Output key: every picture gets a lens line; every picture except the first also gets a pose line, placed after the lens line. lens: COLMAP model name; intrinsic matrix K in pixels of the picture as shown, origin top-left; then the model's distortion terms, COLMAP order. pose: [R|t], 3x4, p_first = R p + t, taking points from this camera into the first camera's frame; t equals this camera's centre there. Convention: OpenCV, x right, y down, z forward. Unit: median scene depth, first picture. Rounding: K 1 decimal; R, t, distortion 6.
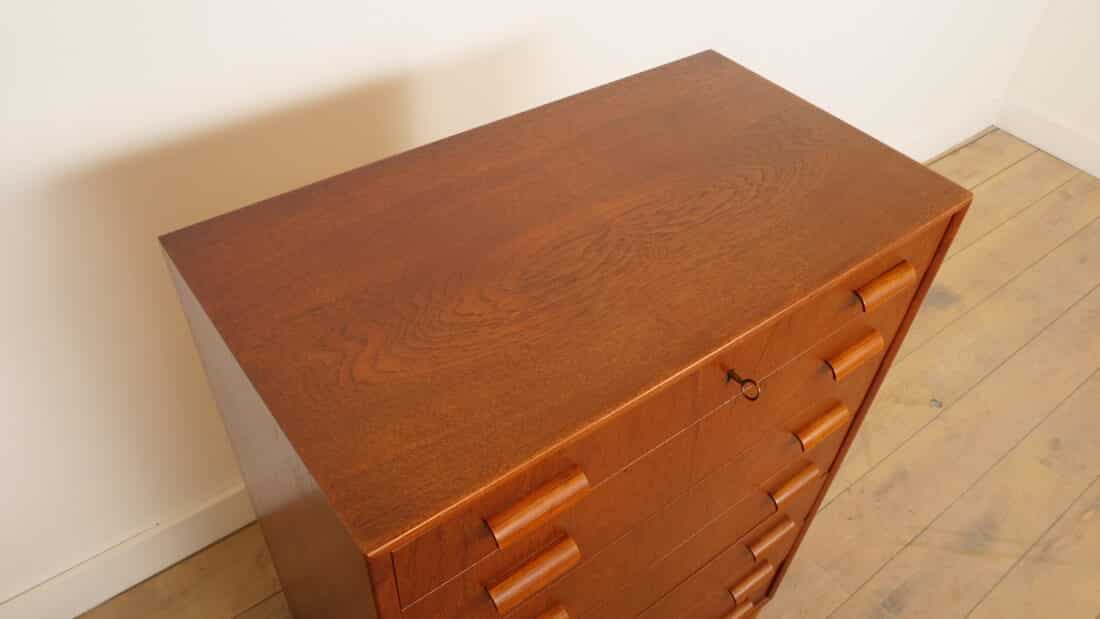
lens RADIAL K [[813.1, 0, 550.0], [0, 813.1, 309.5], [0, 0, 1]] dist [-0.041126, 0.001173]
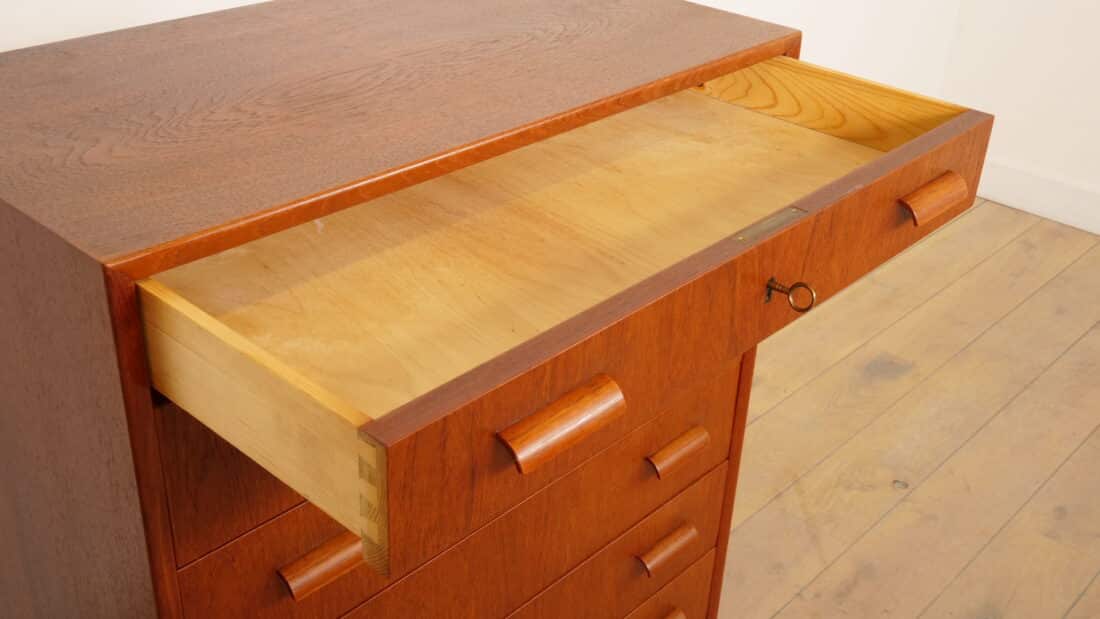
lens RADIAL K [[1201.4, 0, 550.0], [0, 1201.4, 309.5], [0, 0, 1]] dist [-0.006293, 0.003504]
pose [[0.984671, -0.093303, 0.147370, 0.029457], [0.126717, 0.963256, -0.236814, 0.448866], [-0.119860, 0.251858, 0.960313, -0.171560]]
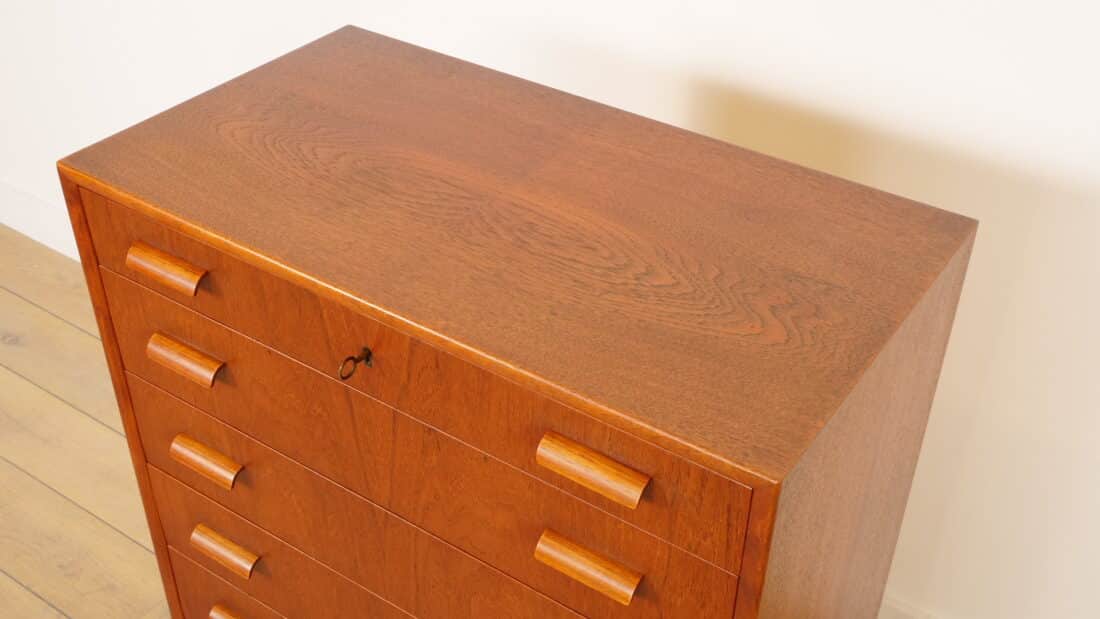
lens RADIAL K [[1201.4, 0, 550.0], [0, 1201.4, 309.5], [0, 0, 1]] dist [-0.006293, 0.003504]
pose [[0.313373, 0.516374, -0.796966, 1.168828], [-0.653410, 0.726238, 0.213622, -0.329403], [0.689096, 0.453802, 0.564987, 0.325847]]
